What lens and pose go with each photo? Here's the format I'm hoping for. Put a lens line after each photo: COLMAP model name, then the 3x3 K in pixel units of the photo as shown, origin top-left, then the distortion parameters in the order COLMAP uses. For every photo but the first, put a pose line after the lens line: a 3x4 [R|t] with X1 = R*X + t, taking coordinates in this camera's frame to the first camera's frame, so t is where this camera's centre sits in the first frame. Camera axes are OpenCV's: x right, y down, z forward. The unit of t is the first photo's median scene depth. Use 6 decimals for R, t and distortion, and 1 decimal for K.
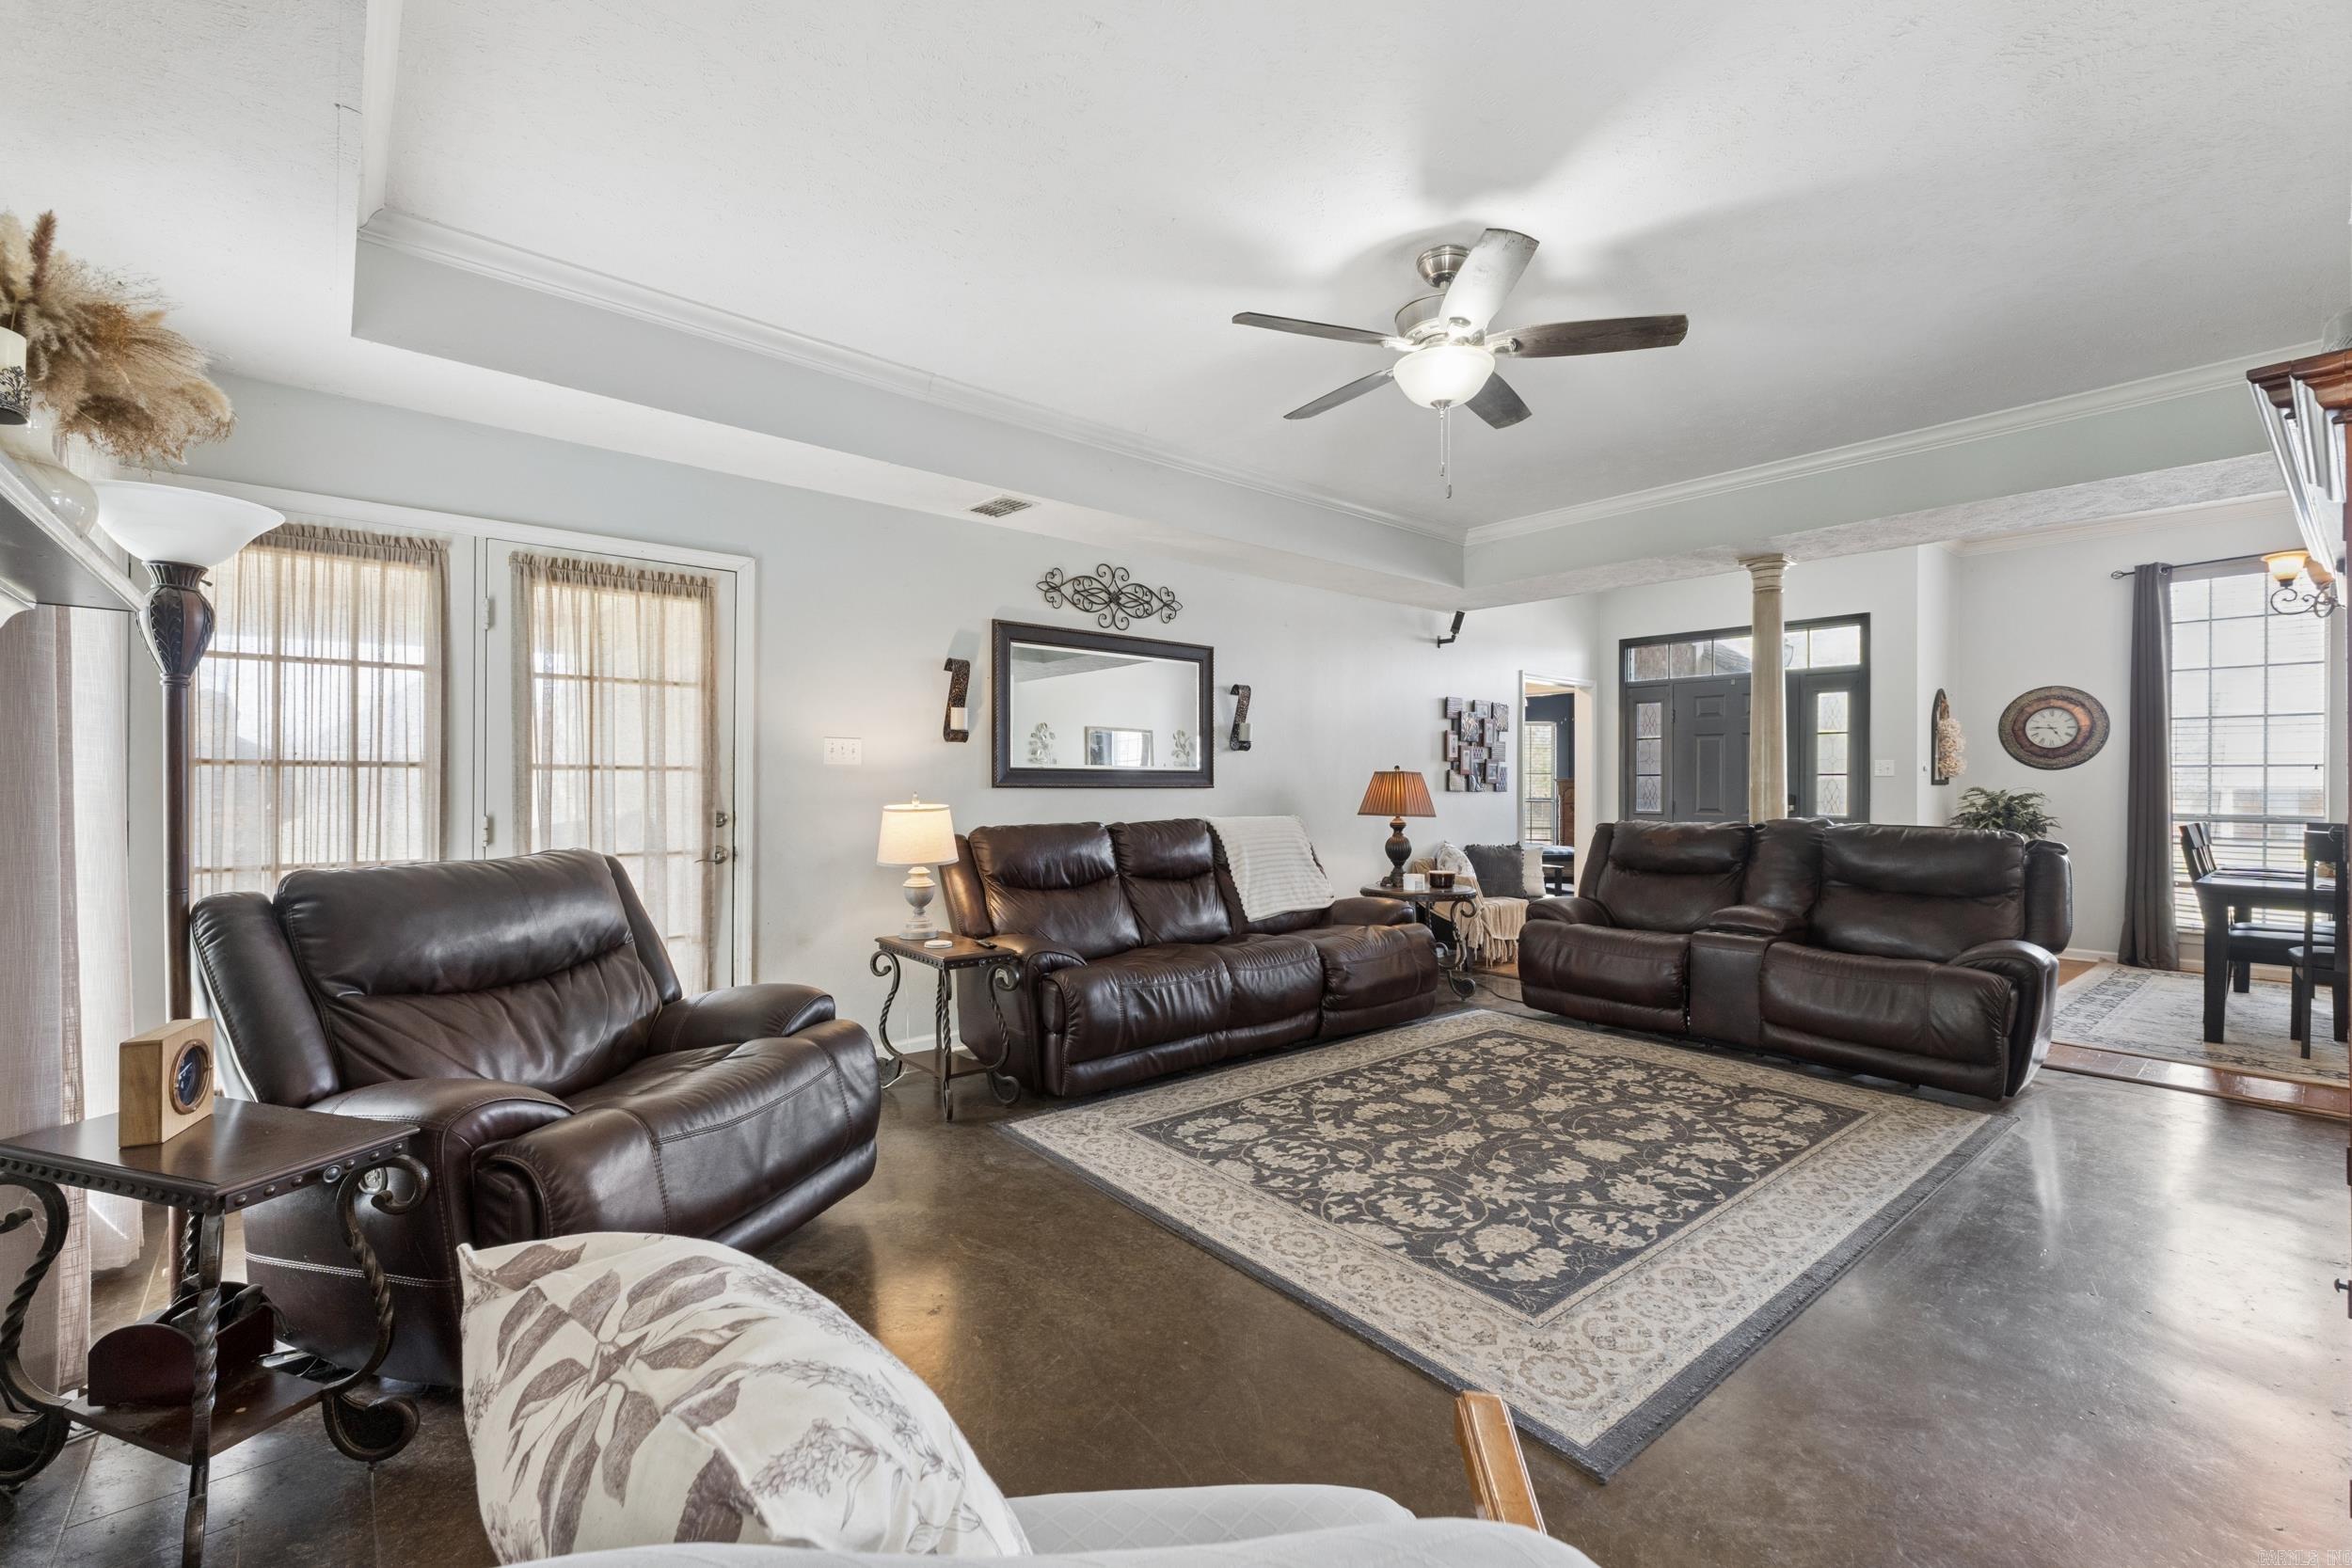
lens RADIAL K [[991.8, 0, 1177.8], [0, 991.8, 789.3], [0, 0, 1]] dist [0.001096, -0.000257]
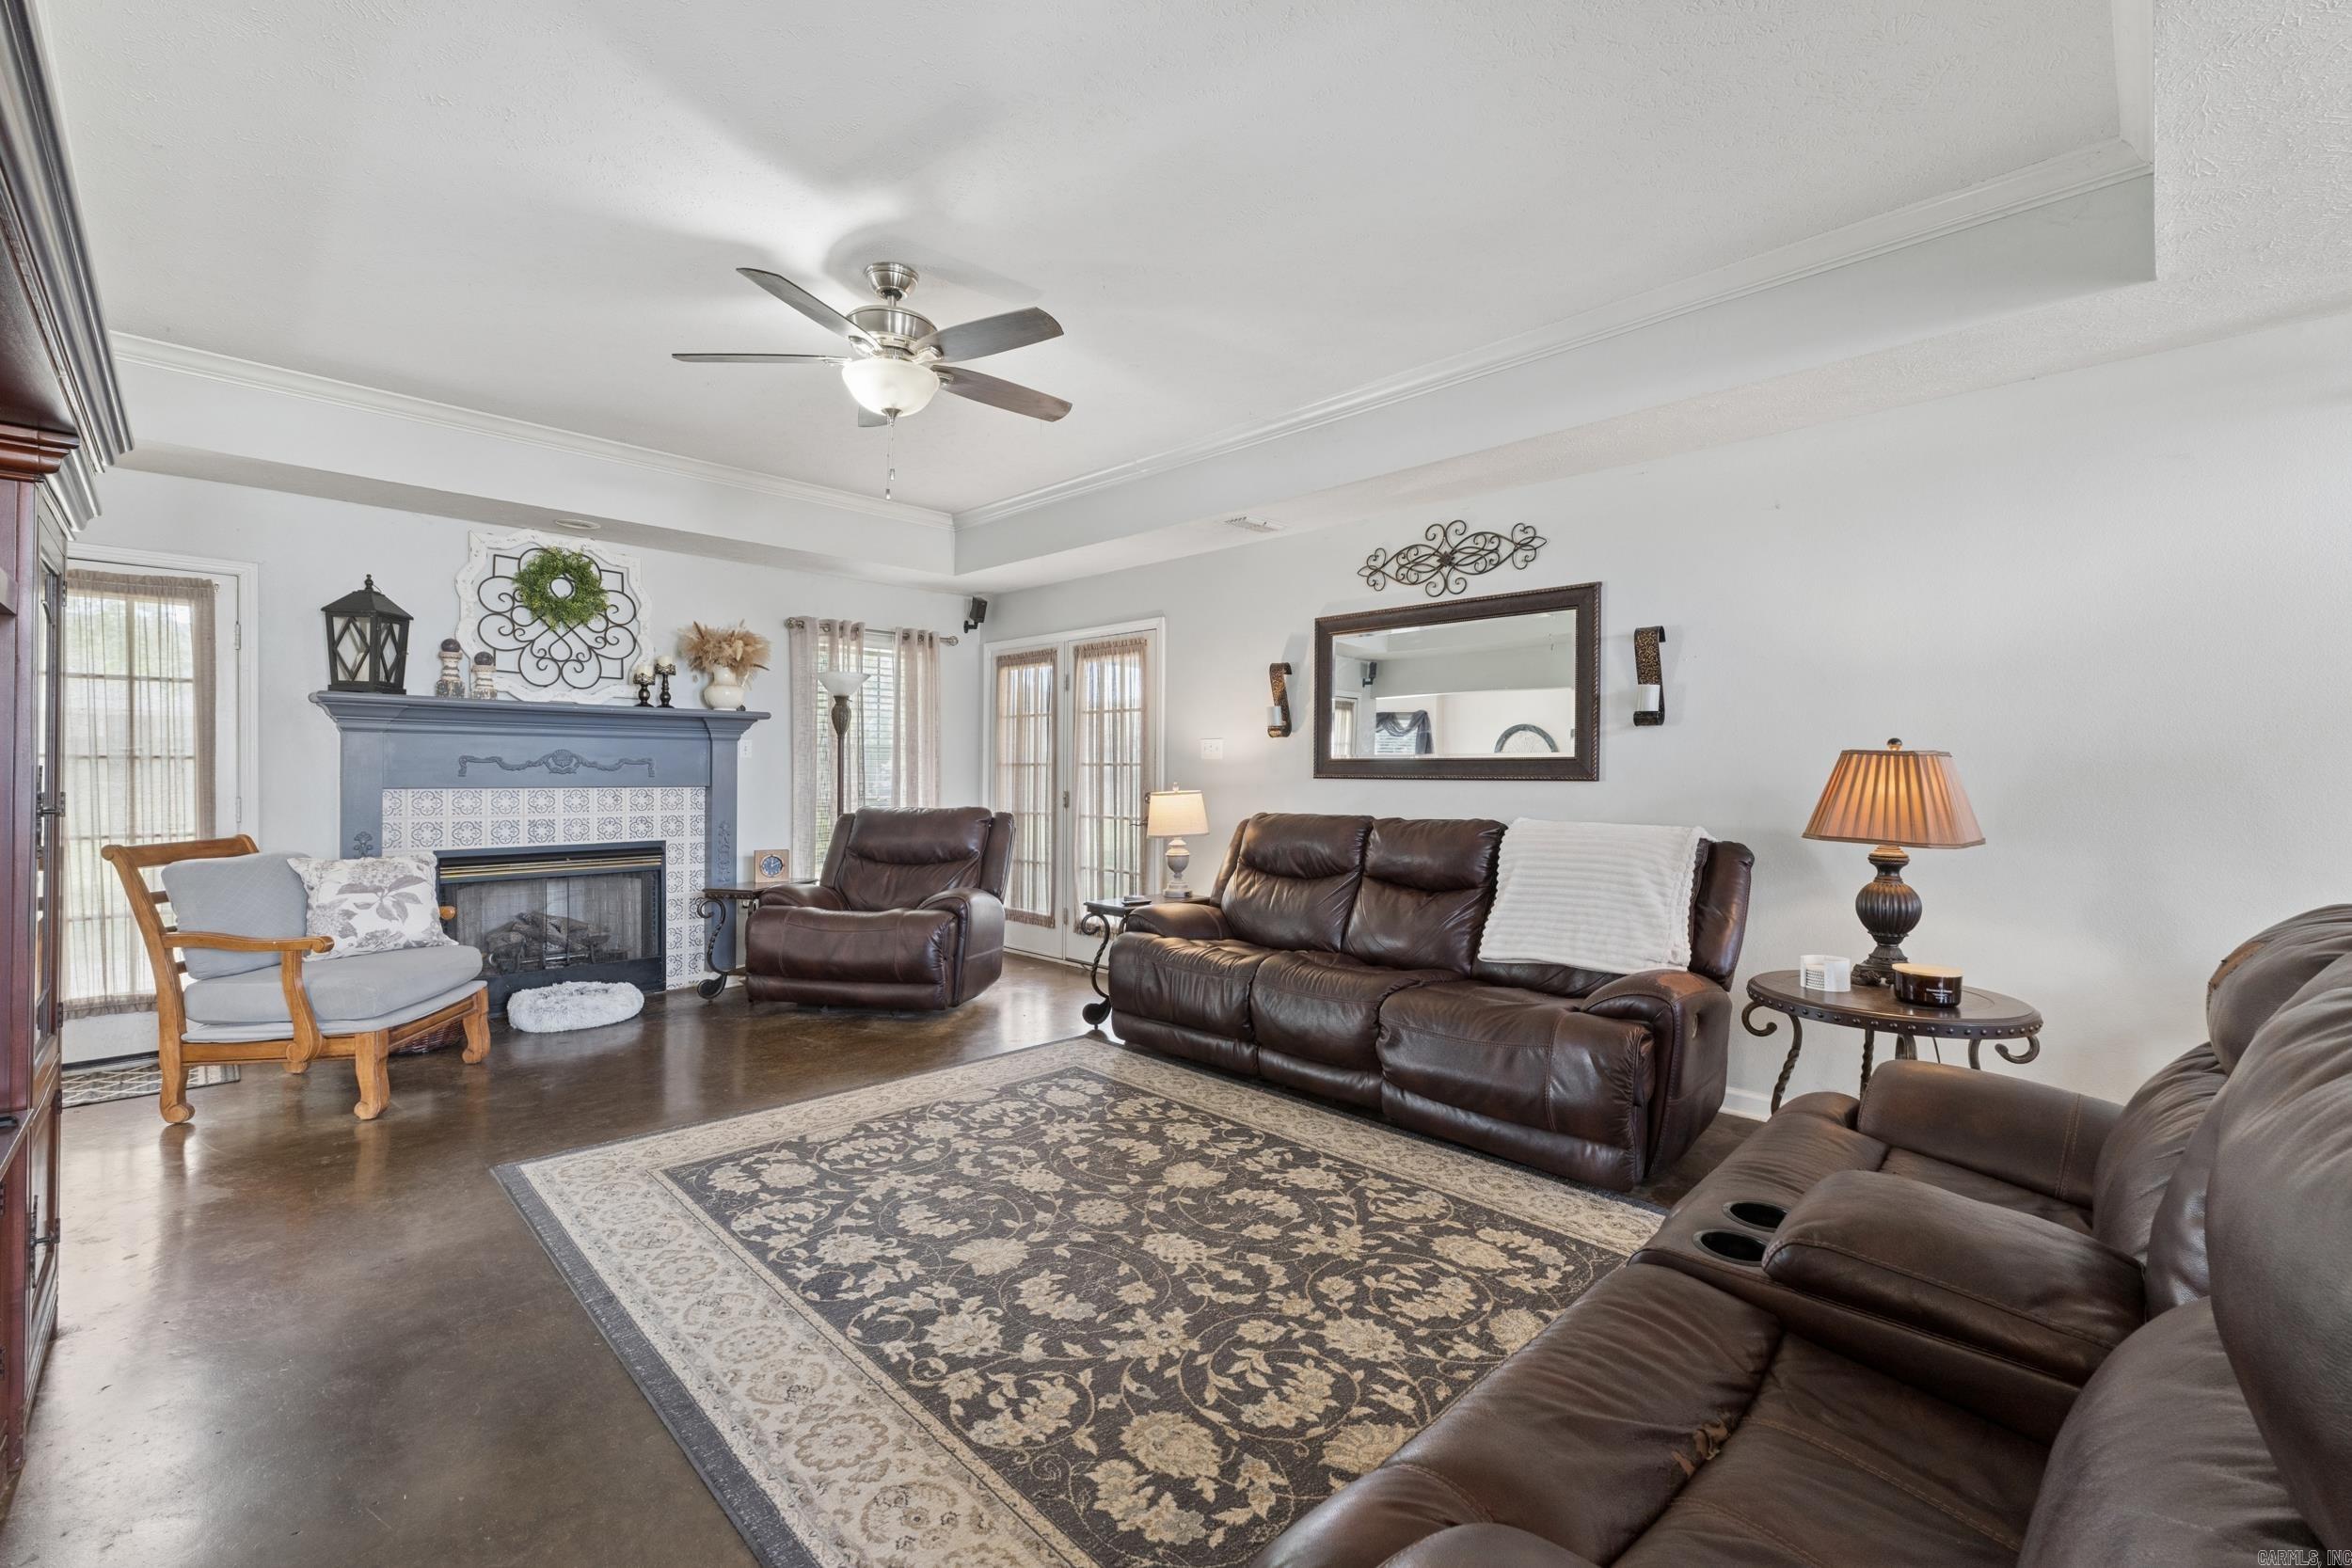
lens RADIAL K [[991.8, 0, 1186.9], [0, 991.8, 780.5], [0, 0, 1]] dist [0.001096, -0.000257]
pose [[0.092014, 0.006051, -0.995739, 1.116403], [-0.009007, 0.999946, 0.005244, -0.004438], [0.995717, 0.008486, 0.092063, 1.004458]]
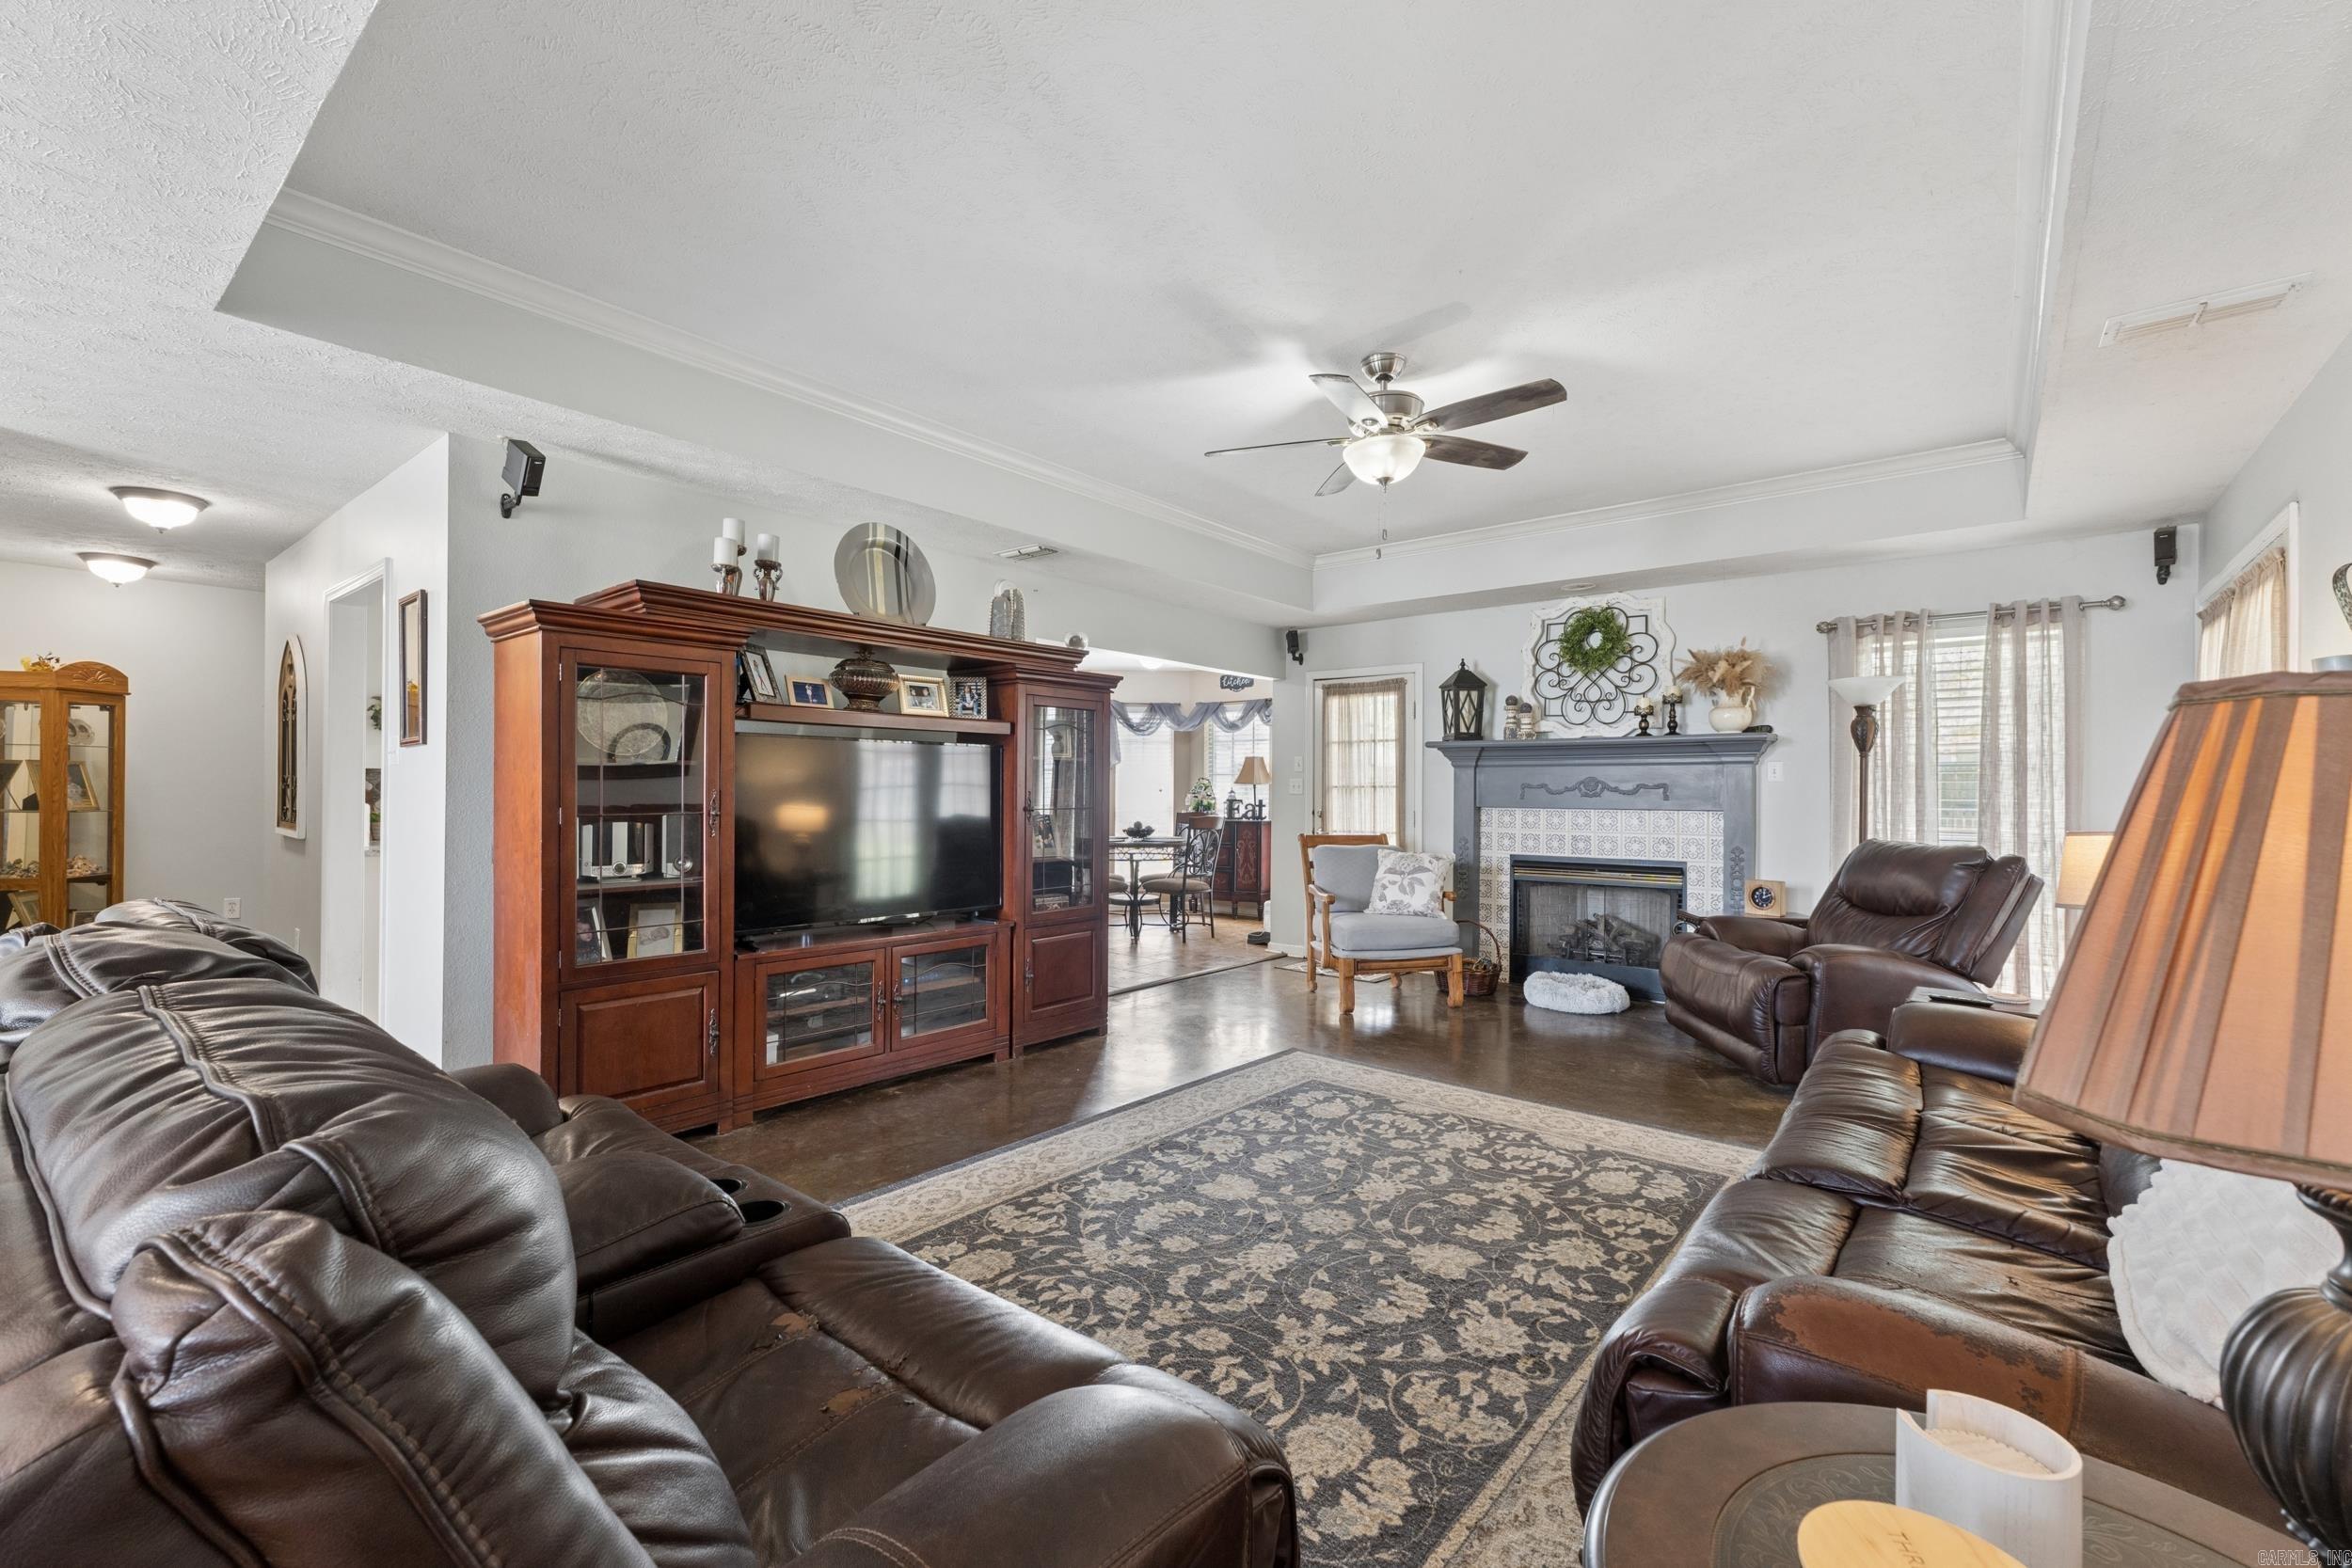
lens RADIAL K [[991.8, 0, 1176.1], [0, 991.8, 786.2], [0, 0, 1]] dist [0.001096, -0.000257]
pose [[-0.984483, -0.008763, -0.175260, 0.600678], [-0.008618, 0.999962, -0.001589, -0.008917], [0.175267, -0.000054, -0.984521, 1.775985]]
